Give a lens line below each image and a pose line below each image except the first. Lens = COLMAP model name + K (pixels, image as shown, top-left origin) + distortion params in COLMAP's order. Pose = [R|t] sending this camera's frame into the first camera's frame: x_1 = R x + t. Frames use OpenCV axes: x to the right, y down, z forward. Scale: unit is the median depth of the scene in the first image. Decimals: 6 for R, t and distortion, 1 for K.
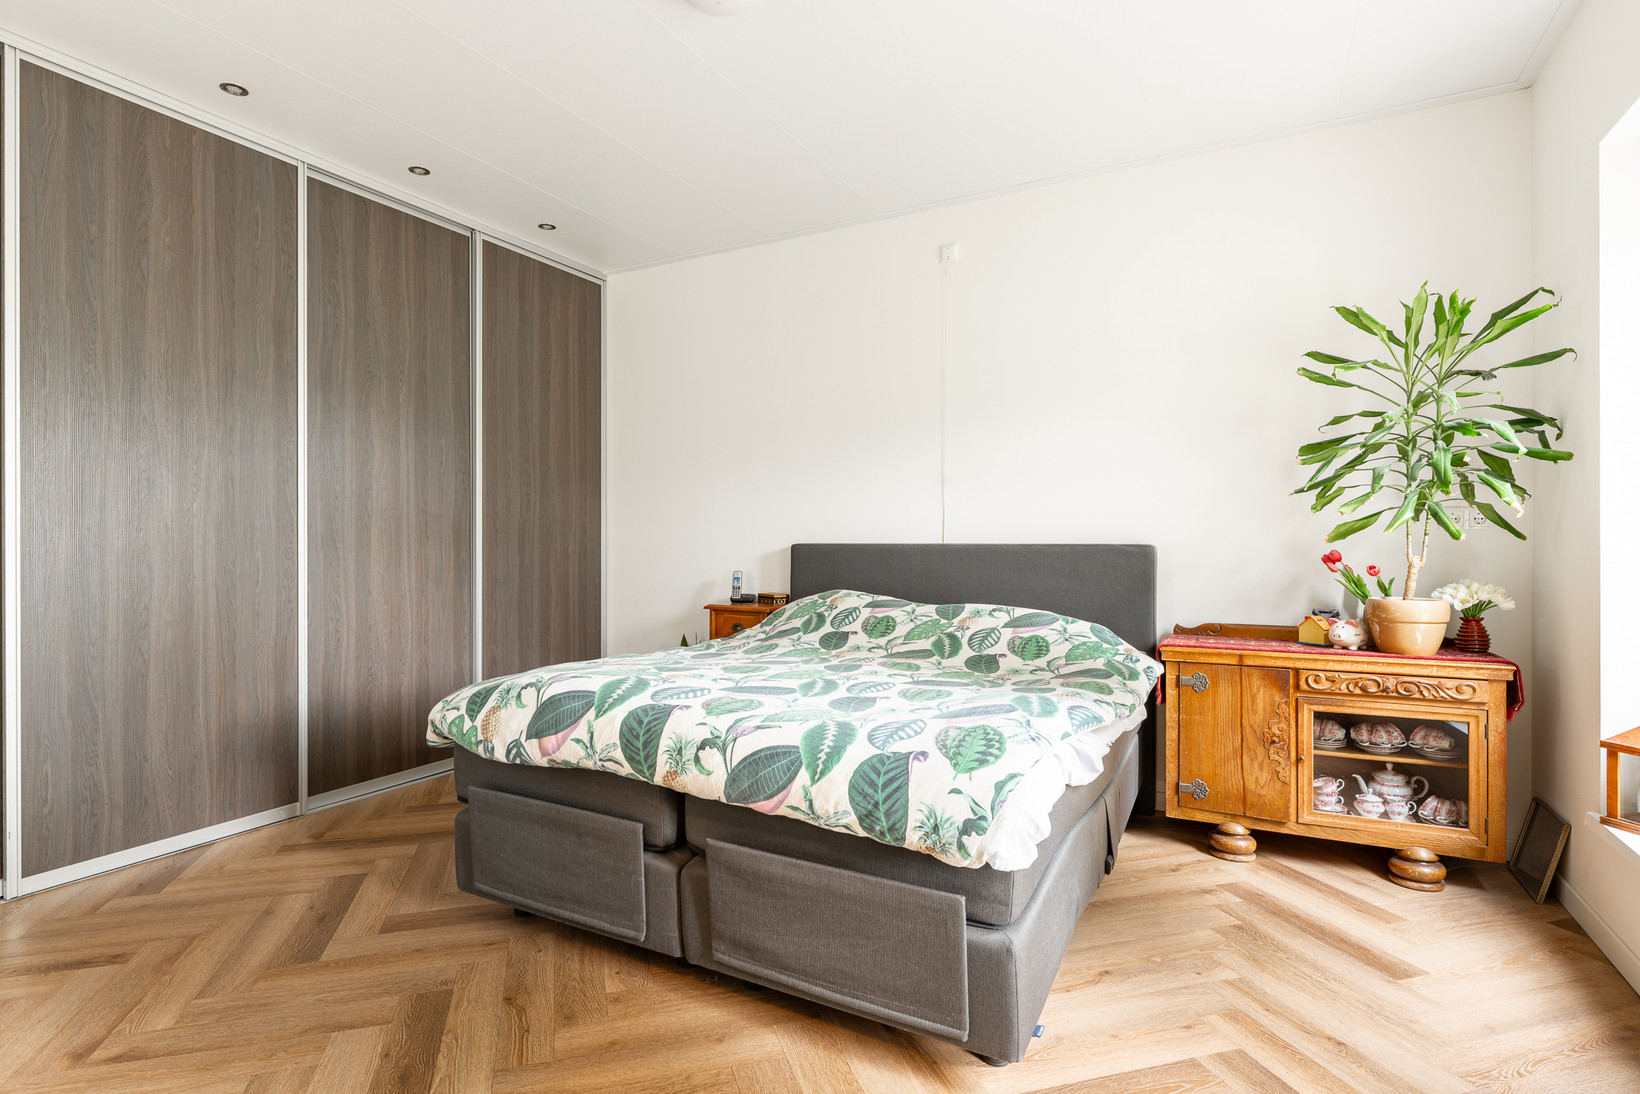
lens RADIAL K [[829.9, 0, 793.4], [0, 829.9, 539.9], [0, 0, 1]] dist [-0.000338, -0.000115]
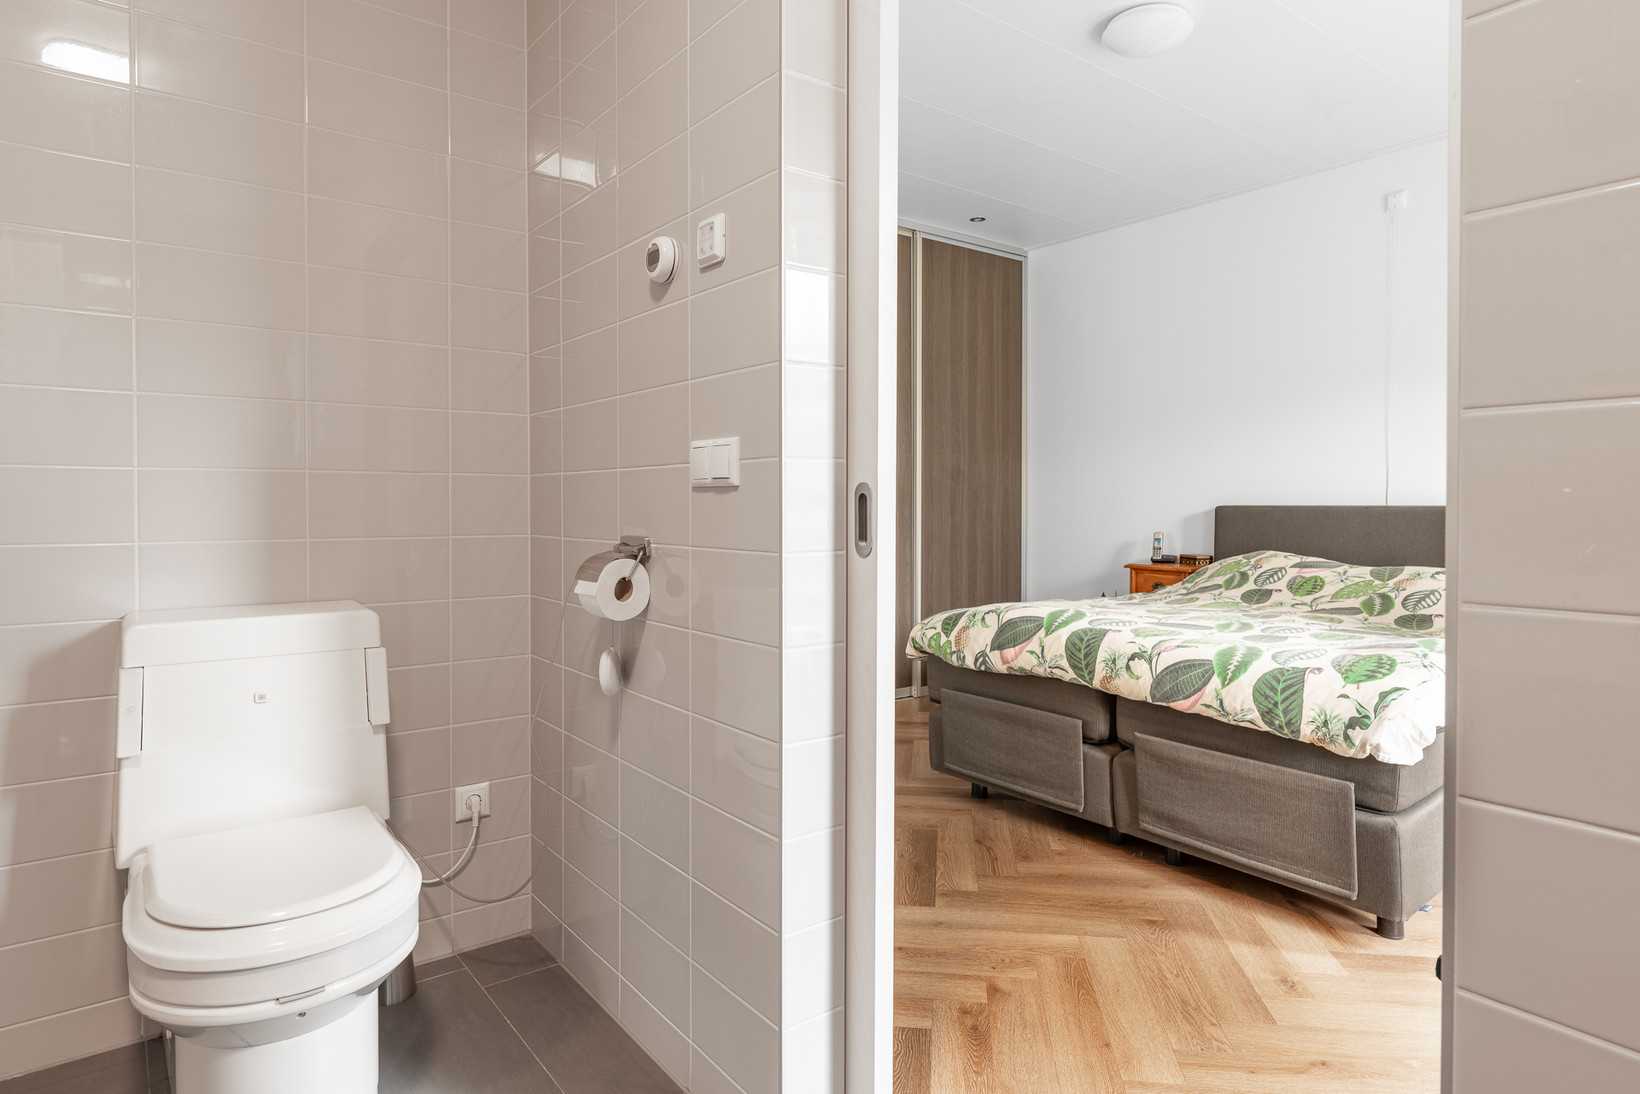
lens RADIAL K [[944.0, 0, 814.5], [0, 944.0, 512.5], [0, 0, 1]] dist [0.000335, 0.000248]
pose [[0.915943, 0.005228, -0.401275, 0.022924], [-0.001731, 0.999957, 0.009076, 0.006685], [0.401305, -0.007618, 0.915913, -0.473810]]
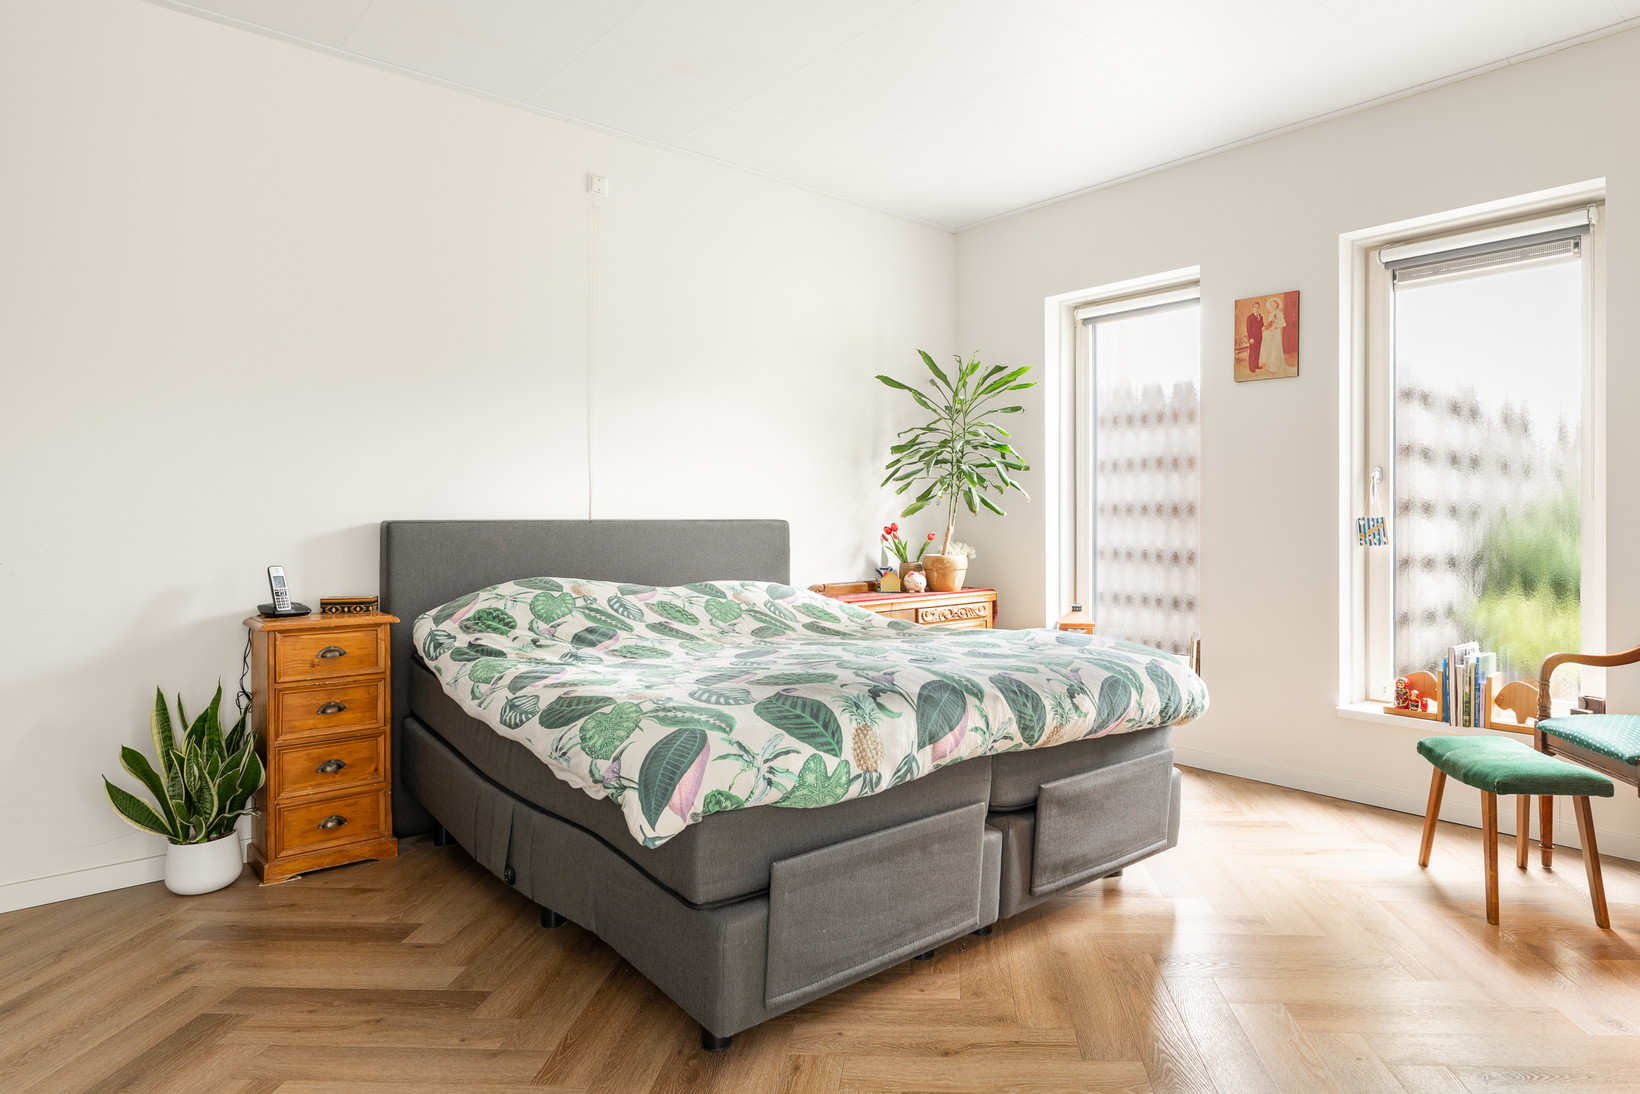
lens RADIAL K [[972.6, 0, 898.5], [0, 972.6, 515.6], [0, 0, 1]] dist [0.002193, 0.000800]
pose [[0.300427, 0.001145, 0.953804, -1.231385], [0.001726, 0.999997, -0.001744, 0.004521], [-0.953803, 0.002170, 0.300425, 0.702438]]
